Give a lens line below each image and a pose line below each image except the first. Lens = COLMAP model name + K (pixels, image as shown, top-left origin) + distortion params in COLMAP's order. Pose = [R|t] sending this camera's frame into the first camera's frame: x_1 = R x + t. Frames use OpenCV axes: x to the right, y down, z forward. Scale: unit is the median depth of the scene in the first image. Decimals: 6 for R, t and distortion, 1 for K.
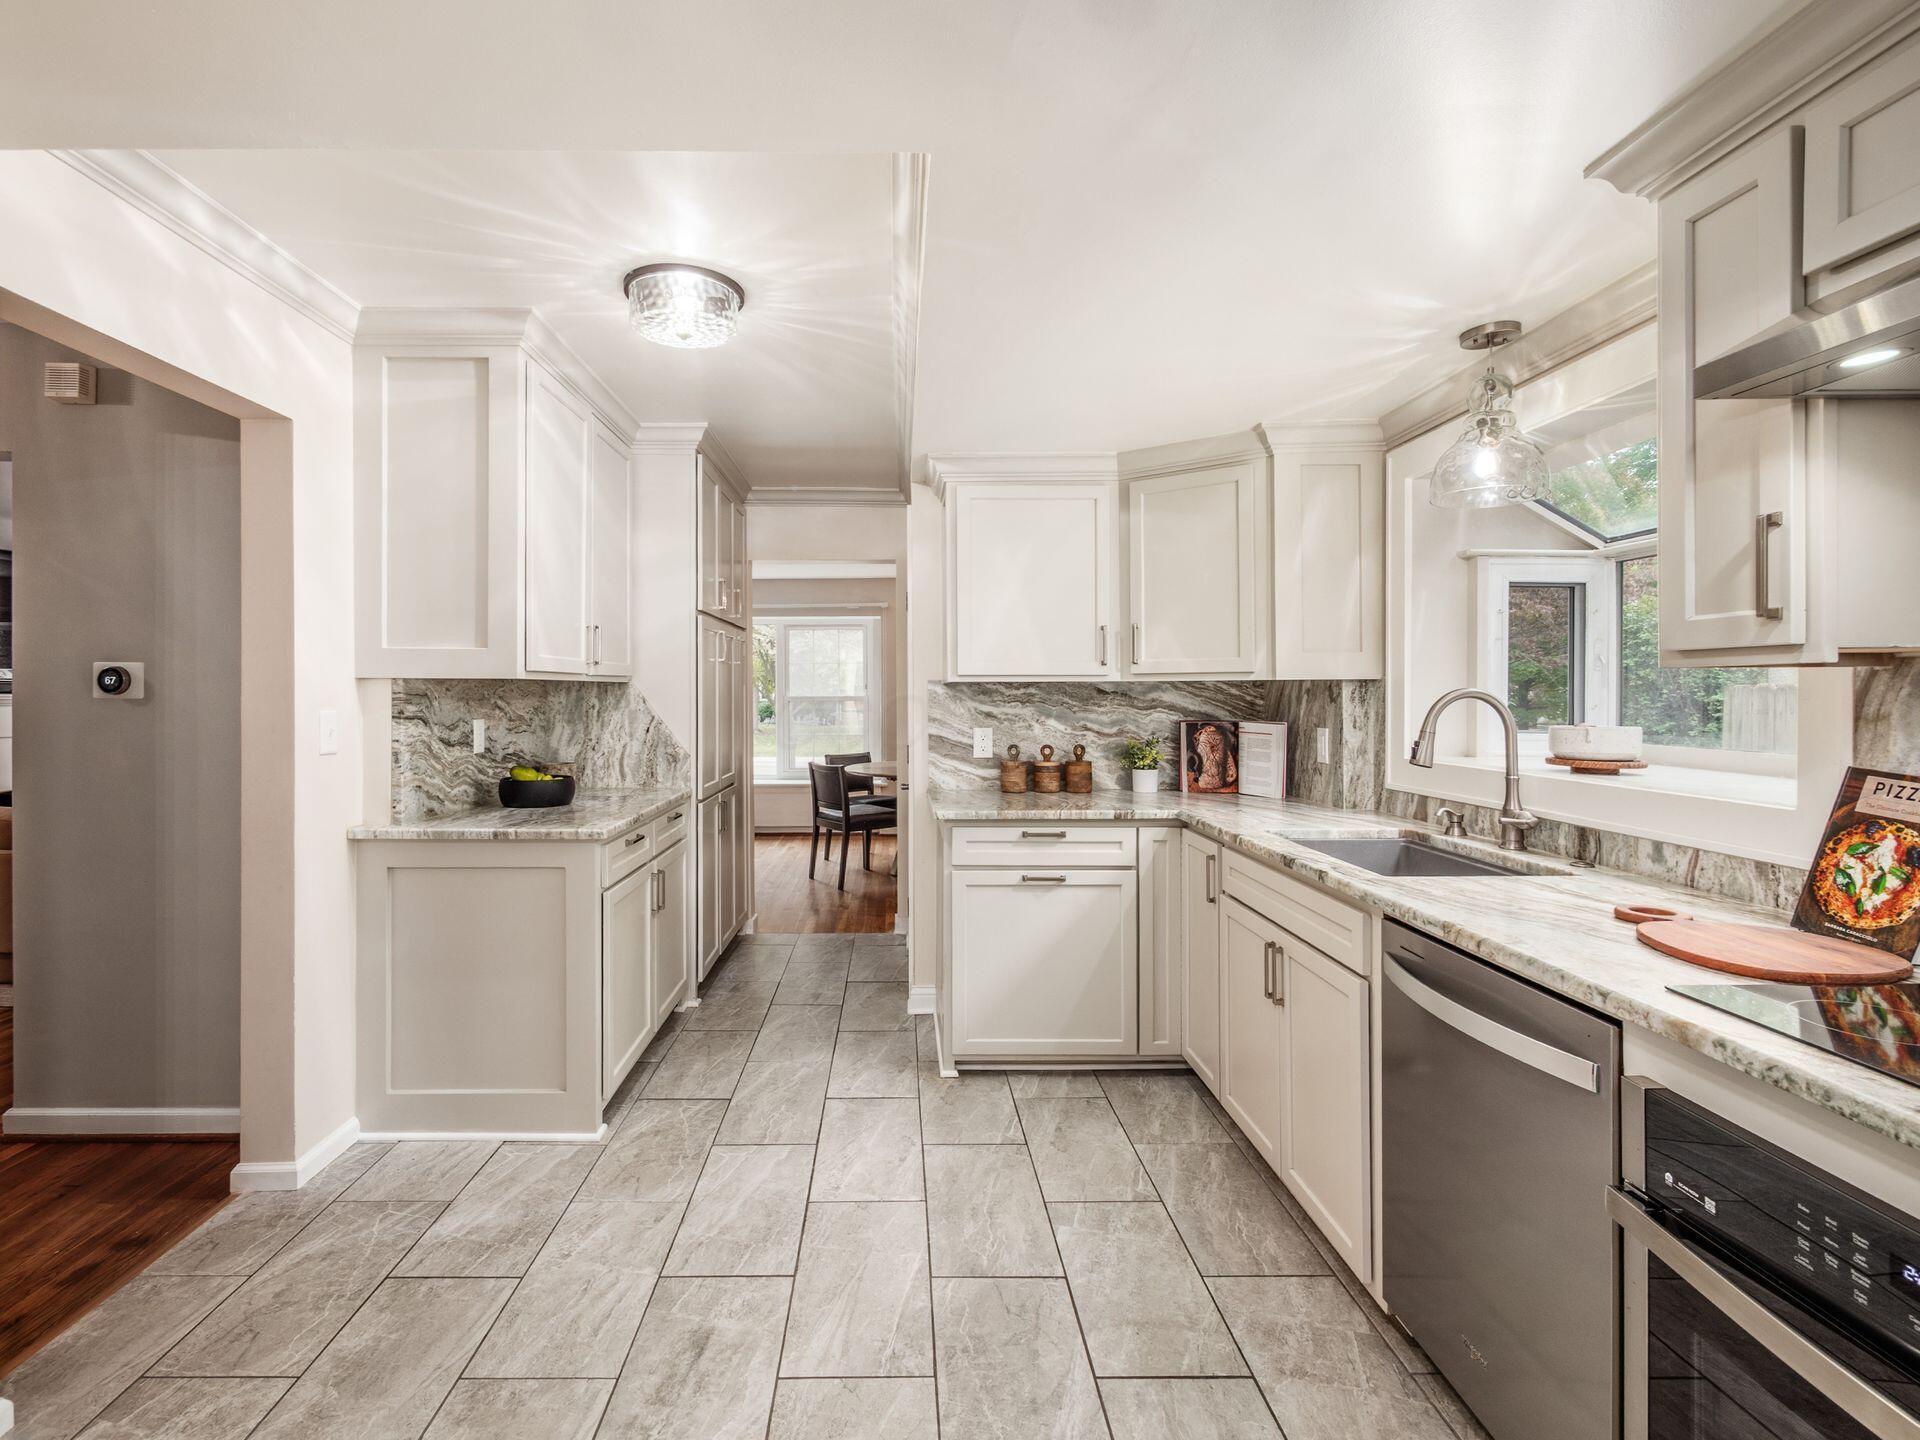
lens RADIAL K [[928.7, 0, 901.4], [0, 928.7, 694.7], [0, 0, 1]] dist [0.004196, 0.000079]
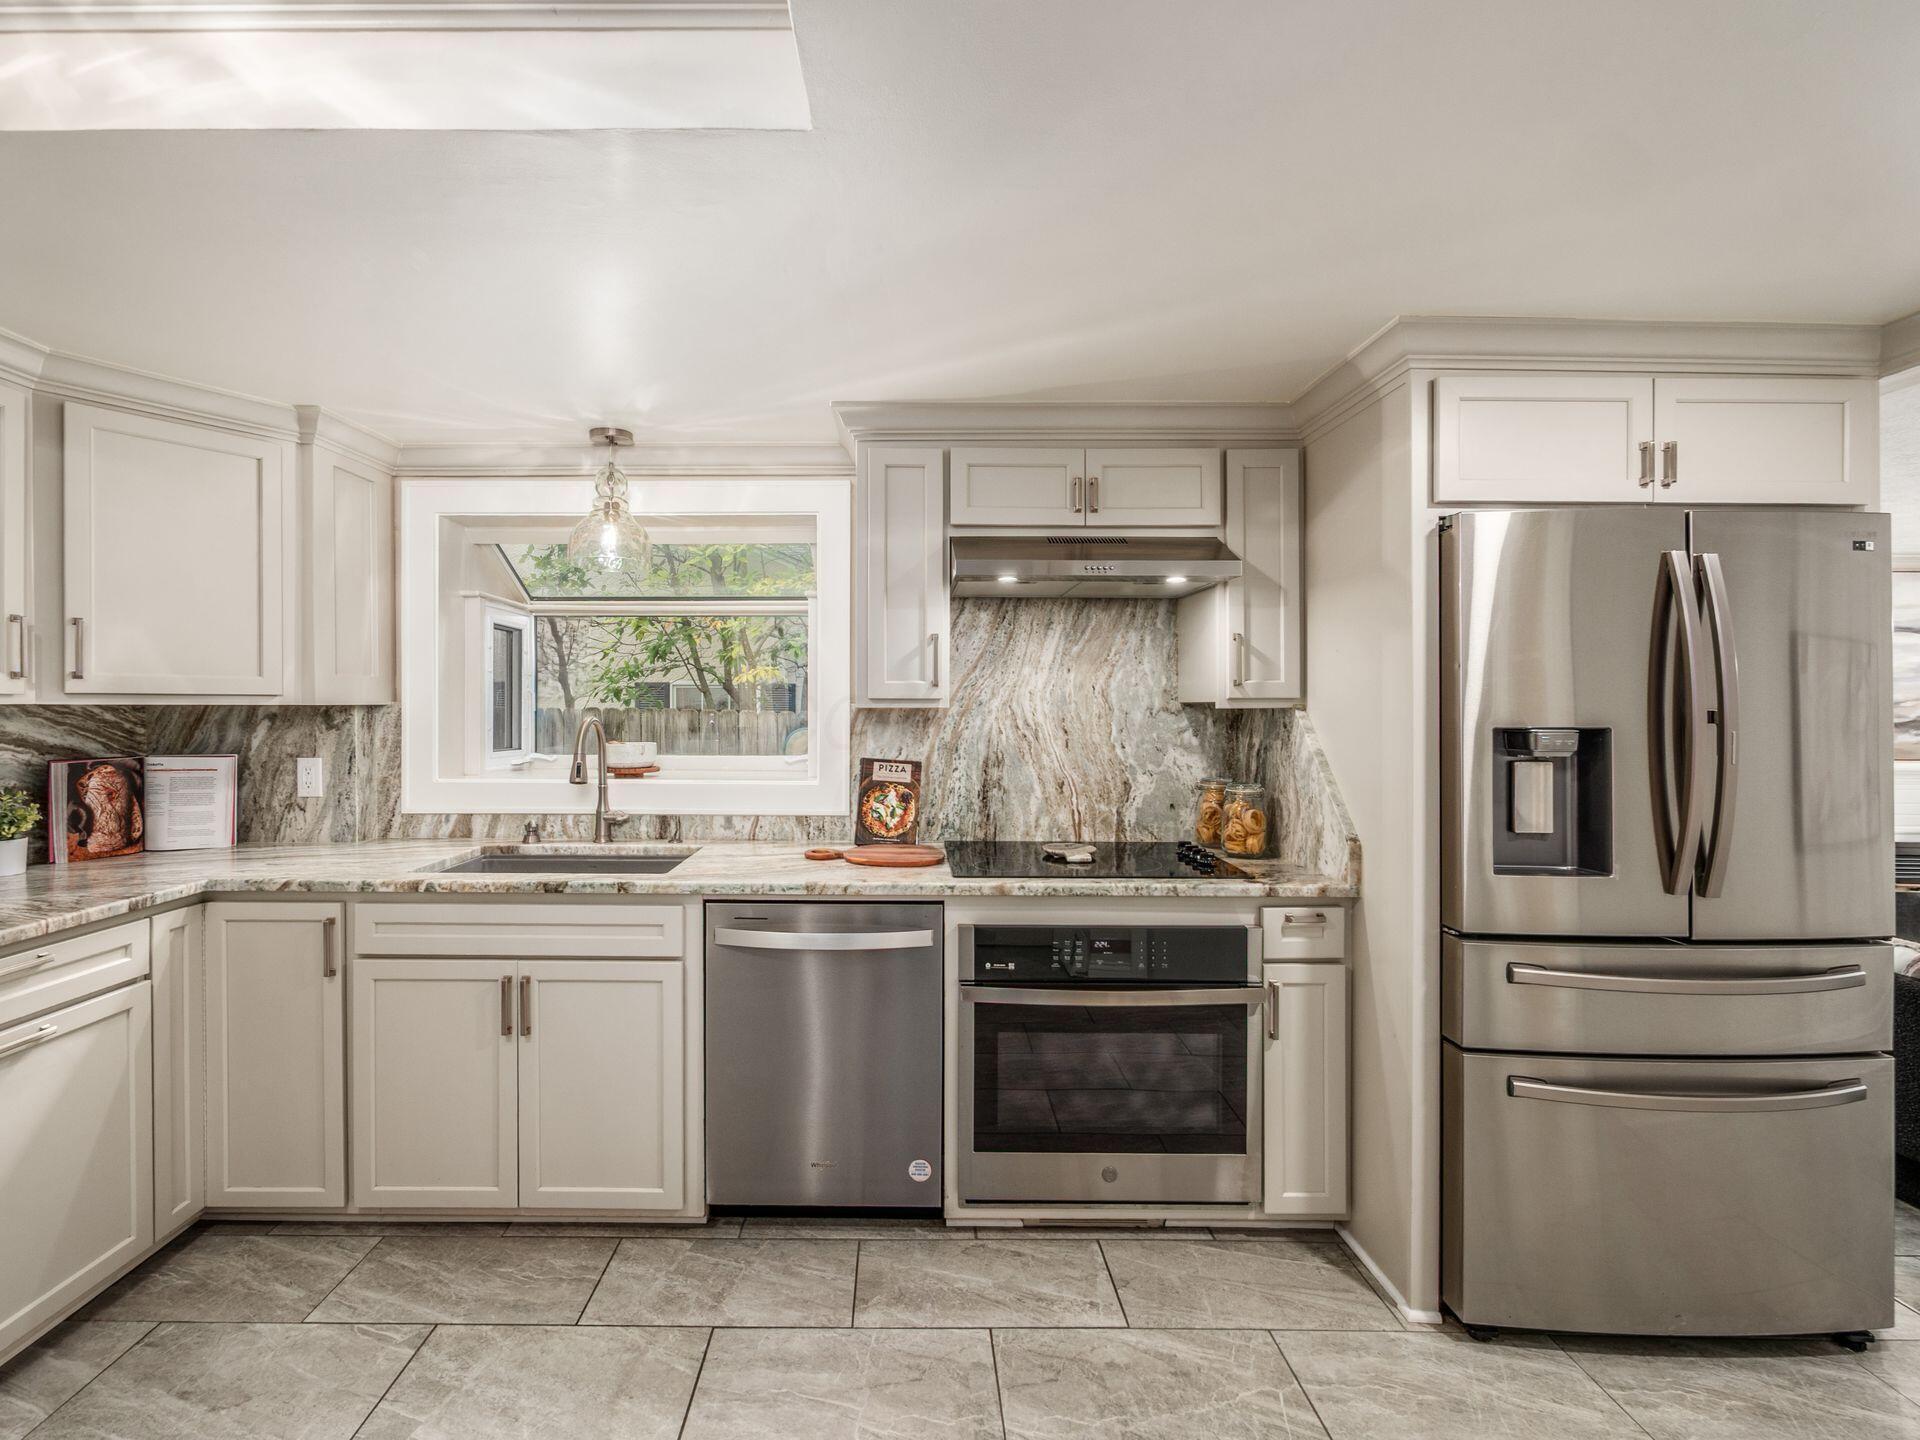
lens RADIAL K [[841.6, 0, 910.4], [0, 841.6, 706.9], [0, 0, 1]] dist [-0.006690, 0.000297]
pose [[-0.001841, 0.000751, 0.999998, -0.428376], [-0.002456, 0.999997, -0.000756, -0.016979], [-0.999995, -0.002458, -0.001839, 0.504291]]
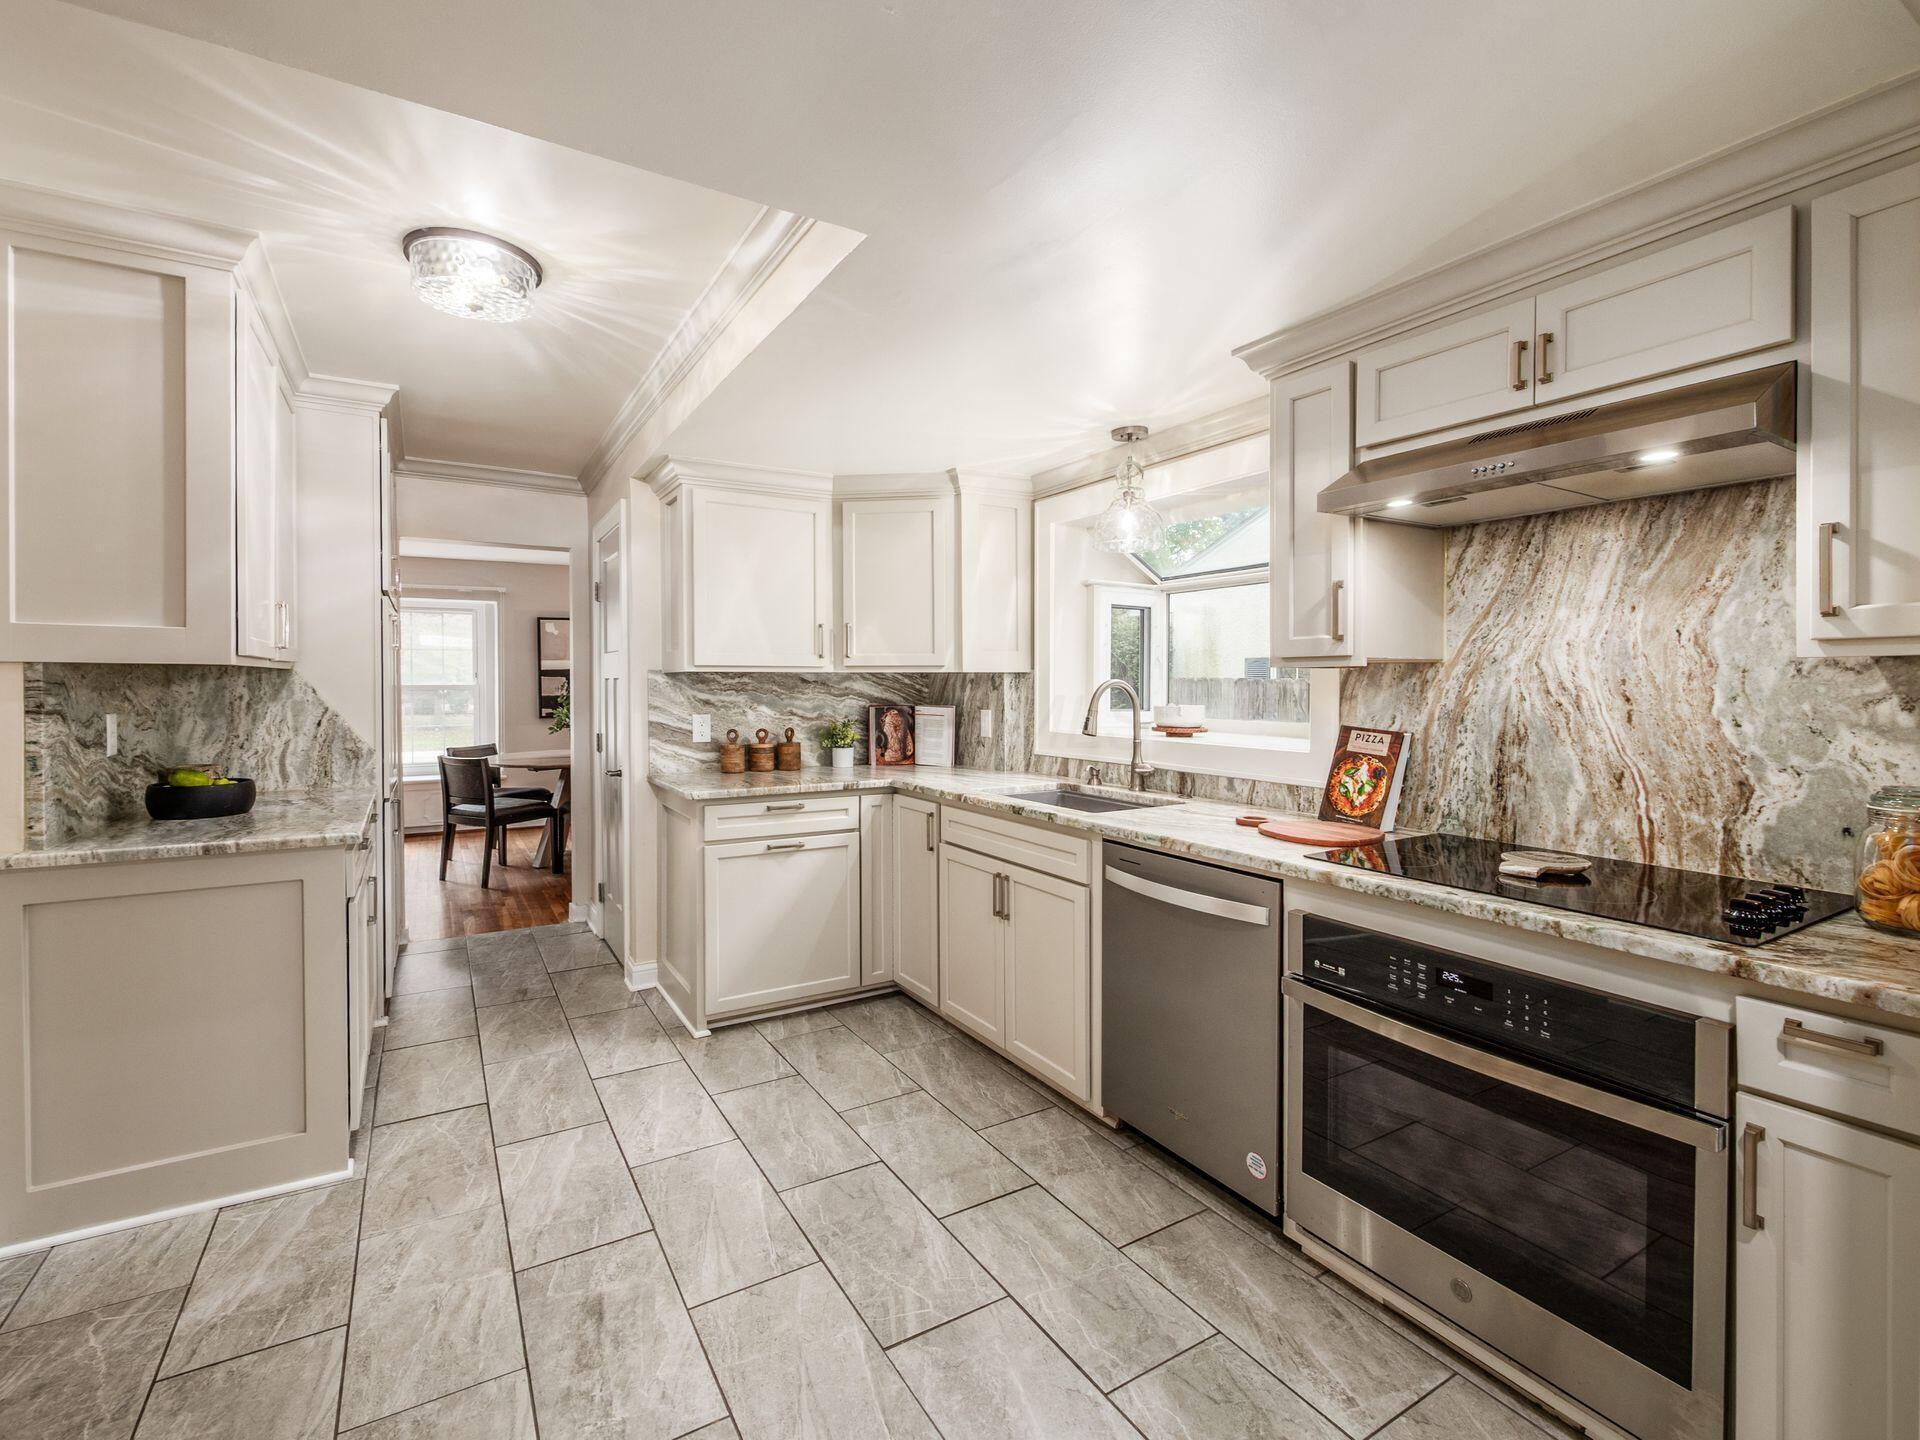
lens RADIAL K [[877.0, 0, 940.6], [0, 877.0, 693.3], [0, 0, 1]] dist [-0.003696, 0.000692]
pose [[0.861960, -0.004724, 0.506954, -0.259464], [-0.001008, 0.999939, 0.011033, -0.000313], [-0.506975, -0.010021, 0.861902, -0.018754]]
